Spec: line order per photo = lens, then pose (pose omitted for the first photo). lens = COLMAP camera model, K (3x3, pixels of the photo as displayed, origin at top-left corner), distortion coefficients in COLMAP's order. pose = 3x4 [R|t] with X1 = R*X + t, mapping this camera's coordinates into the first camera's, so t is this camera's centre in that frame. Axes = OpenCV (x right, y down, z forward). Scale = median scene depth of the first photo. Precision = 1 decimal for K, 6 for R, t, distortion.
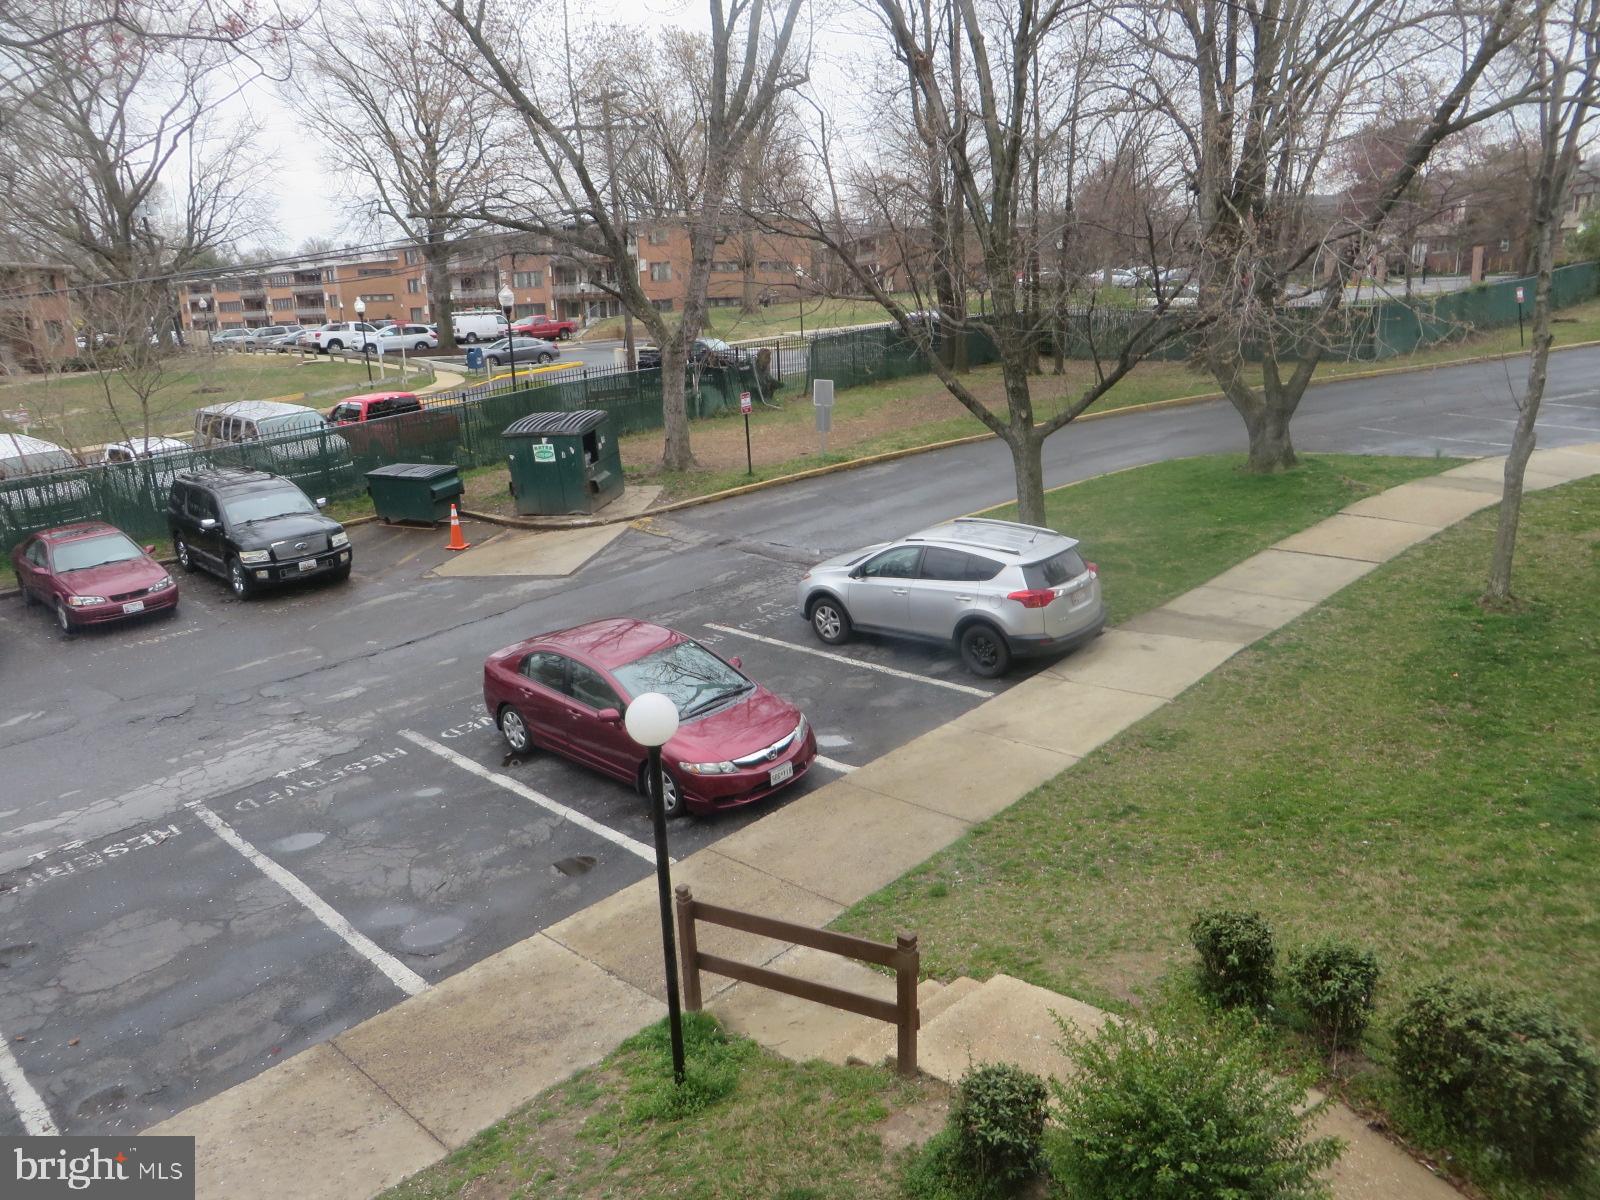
lens RADIAL K [[1209.2, 0, 802.6], [0, 1209.2, 594.8], [0, 0, 1]] dist [-0.016113, 0.013516]
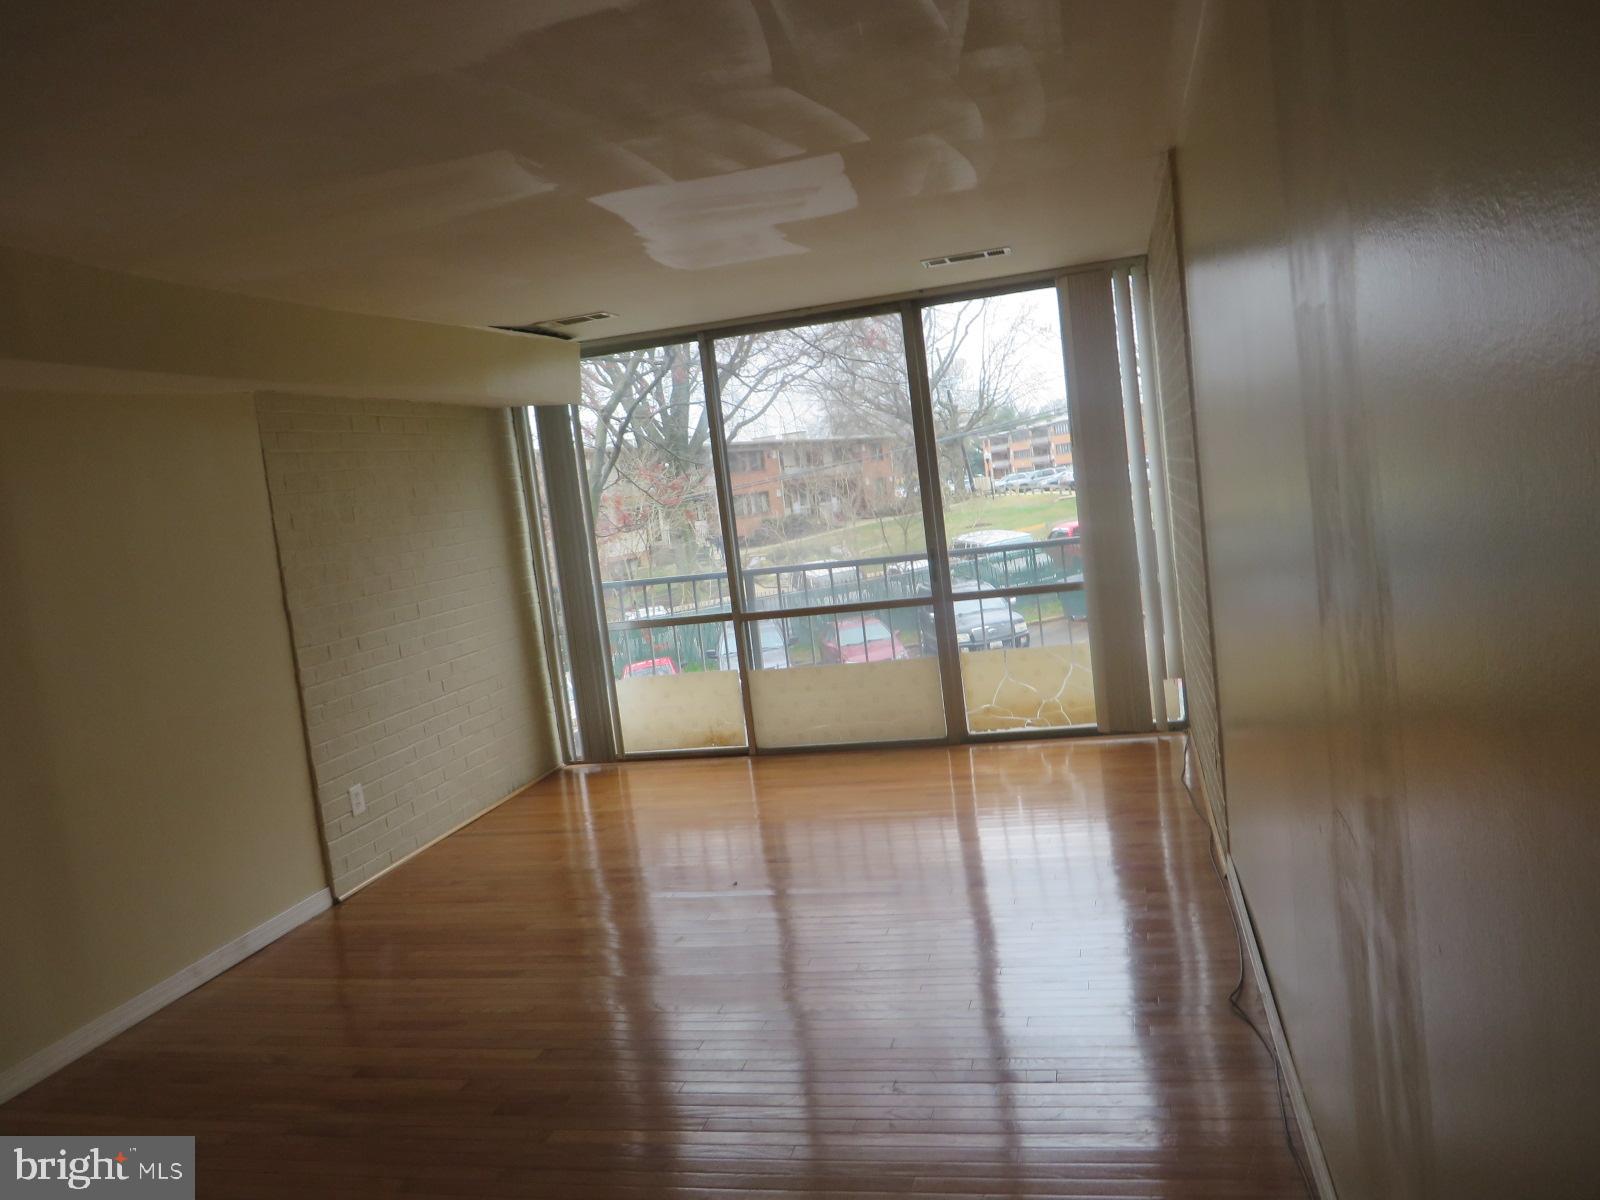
lens RADIAL K [[1209.2, 0, 800.3], [0, 1209.2, 603.2], [0, 0, 1]] dist [-0.016113, 0.013516]
pose [[0.807551, -0.009171, -0.589727, 0.255854], [-0.048960, 0.995386, -0.082525, 0.060621], [0.587763, 0.095516, 0.803375, -0.278905]]
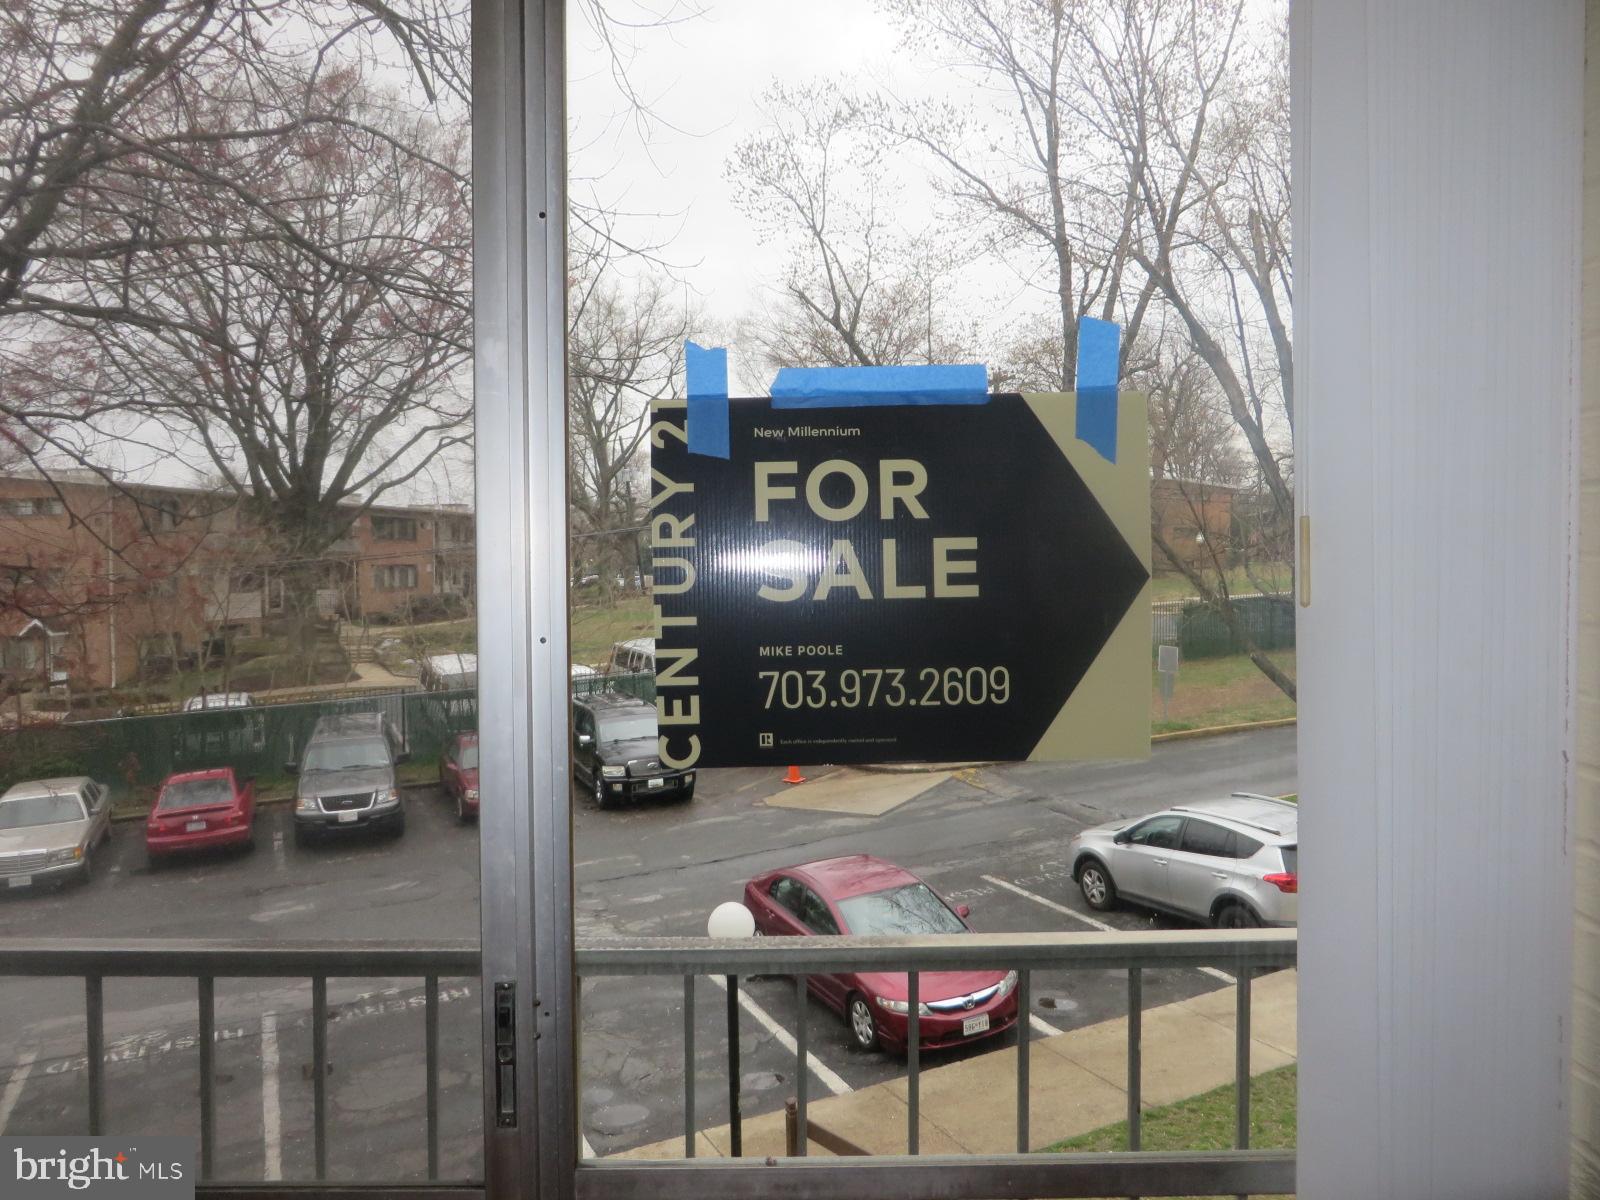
lens RADIAL K [[1209.2, 0, 792.9], [0, 1209.2, 597.0], [0, 0, 1]] dist [-0.016113, 0.013516]
pose [[0.934704, 0.037348, -0.353460, 0.118819], [-0.109417, 0.976405, -0.186176, 0.002127], [0.338167, 0.212694, 0.916736, -0.034835]]
